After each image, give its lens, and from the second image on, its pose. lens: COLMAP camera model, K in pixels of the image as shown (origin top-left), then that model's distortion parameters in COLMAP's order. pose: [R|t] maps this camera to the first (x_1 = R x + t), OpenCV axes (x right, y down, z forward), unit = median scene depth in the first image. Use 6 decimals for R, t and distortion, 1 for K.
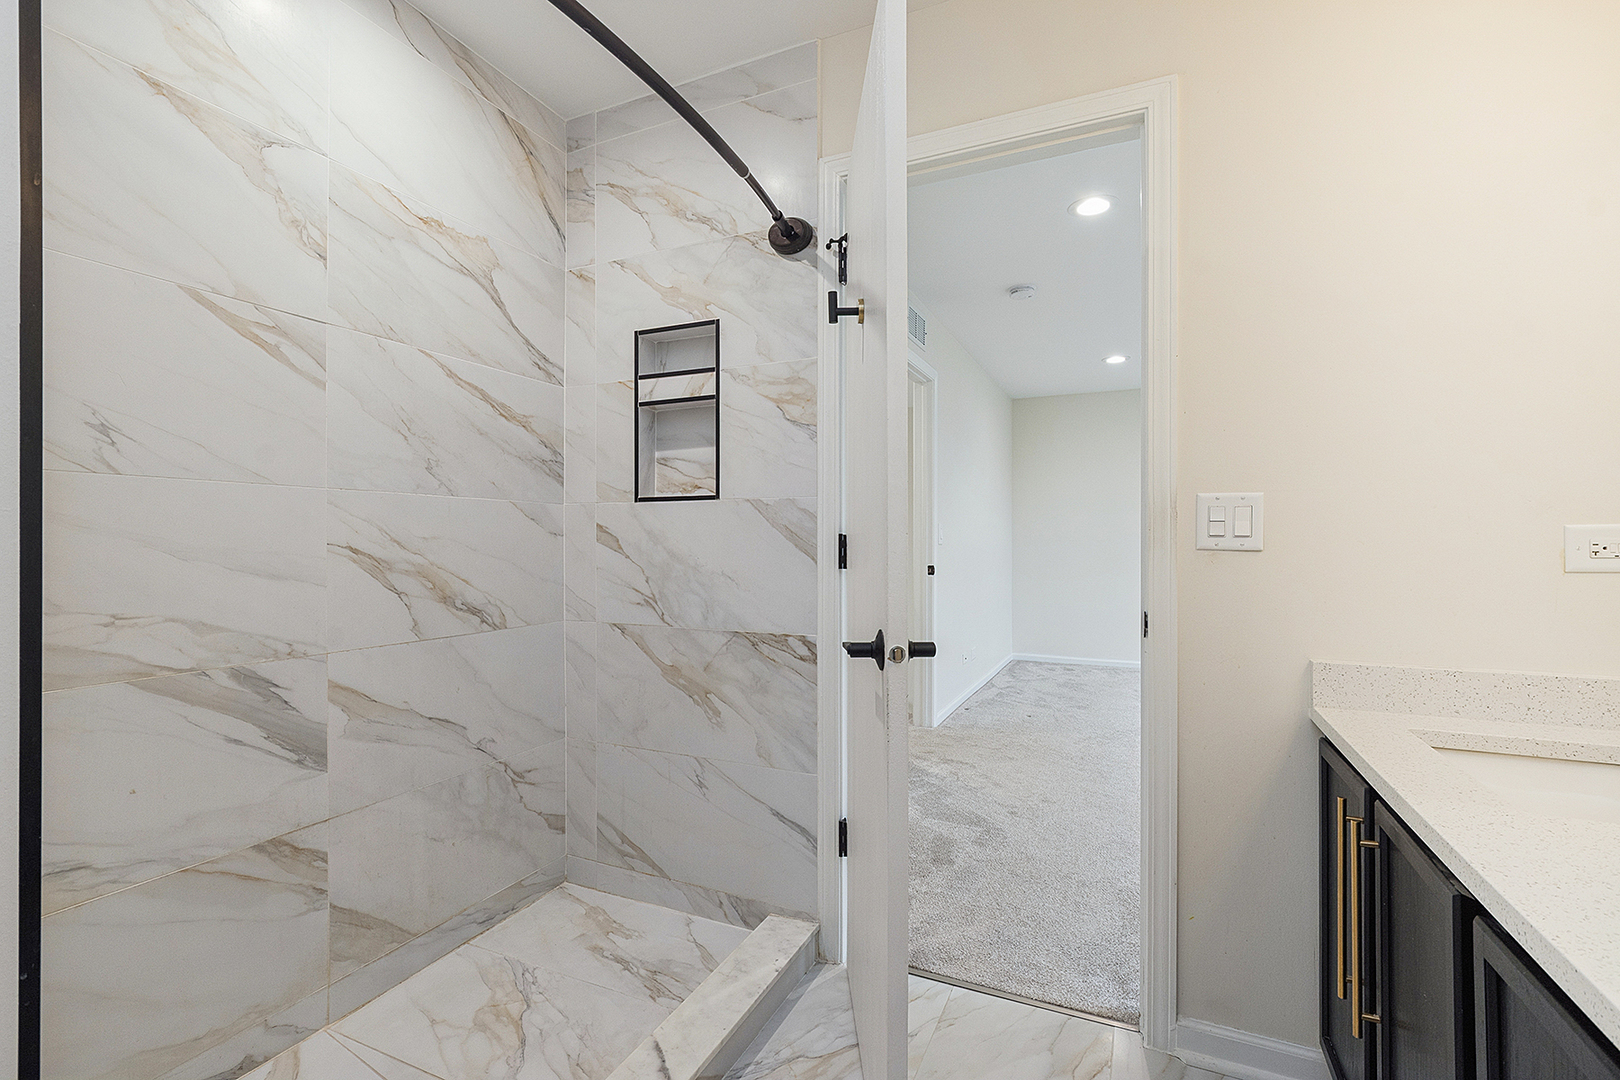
lens RADIAL K [[726.2, 0, 813.4], [0, 726.2, 545.0], [0, 0, 1]] dist [0.001505, 0.000444]
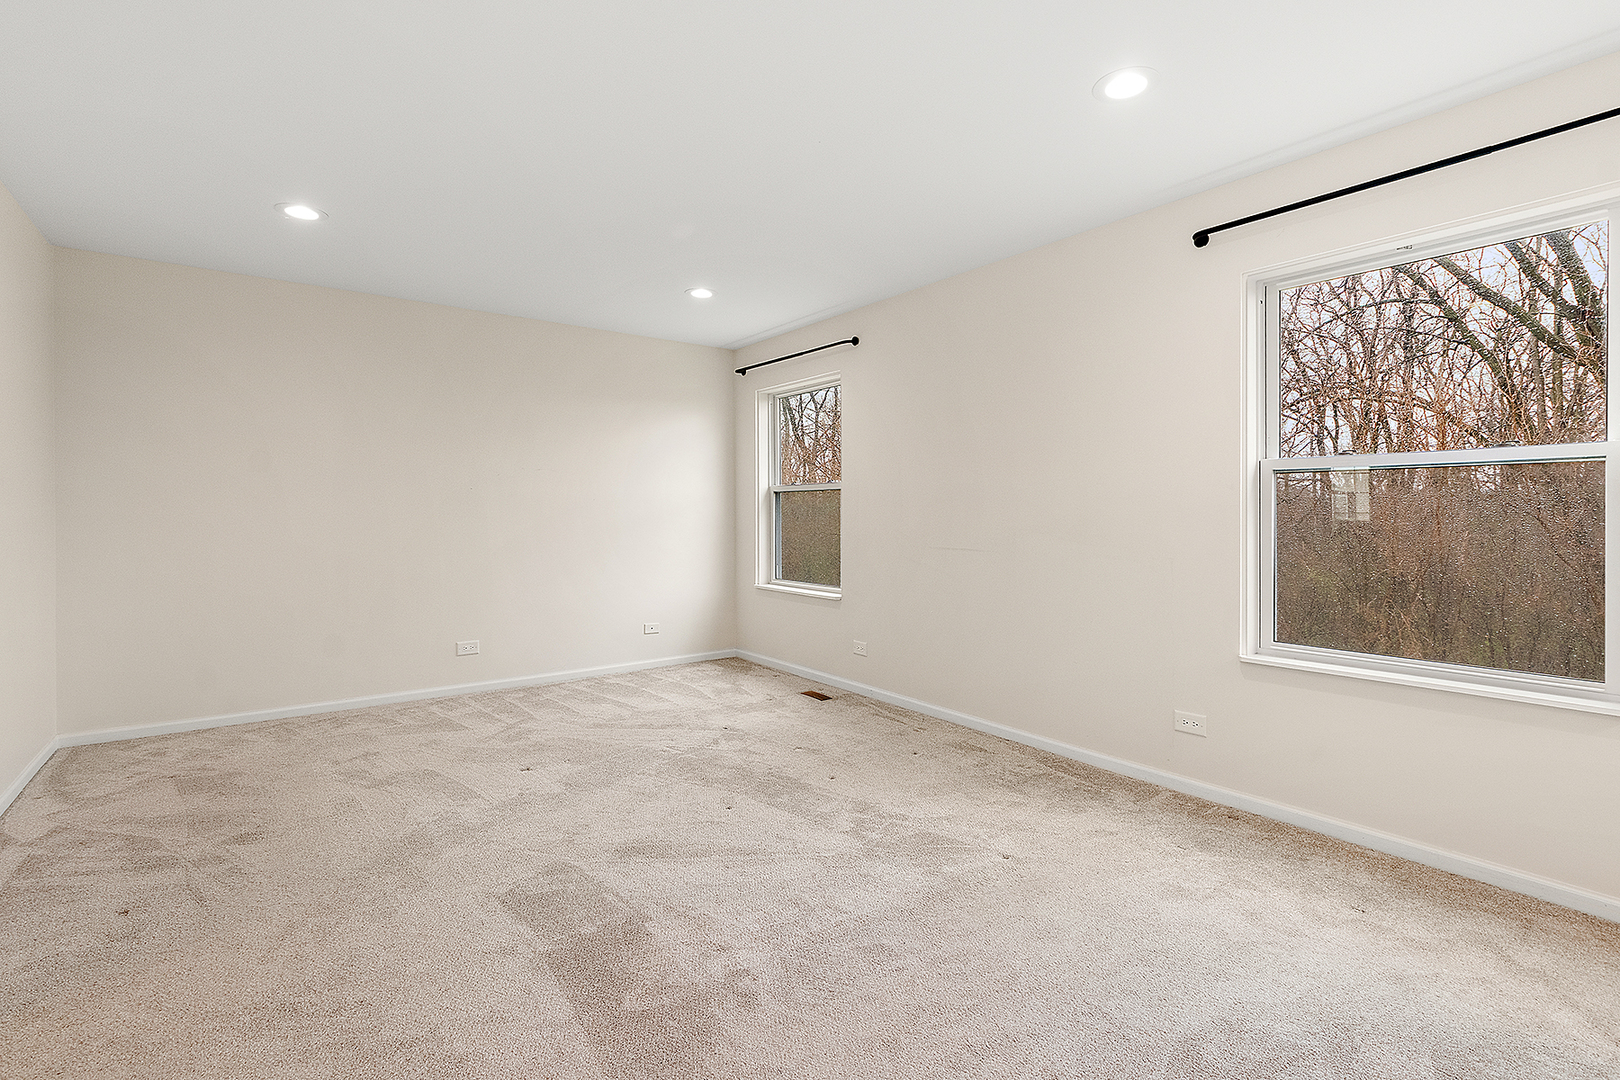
lens RADIAL K [[726.2, 0, 813.4], [0, 726.2, 545.0], [0, 0, 1]] dist [0.001505, 0.000444]
pose [[0.471678, -0.013051, 0.881674, 0.083140], [-0.006323, 0.999815, 0.018182, -0.002681], [-0.881748, -0.014151, 0.471508, 0.329144]]
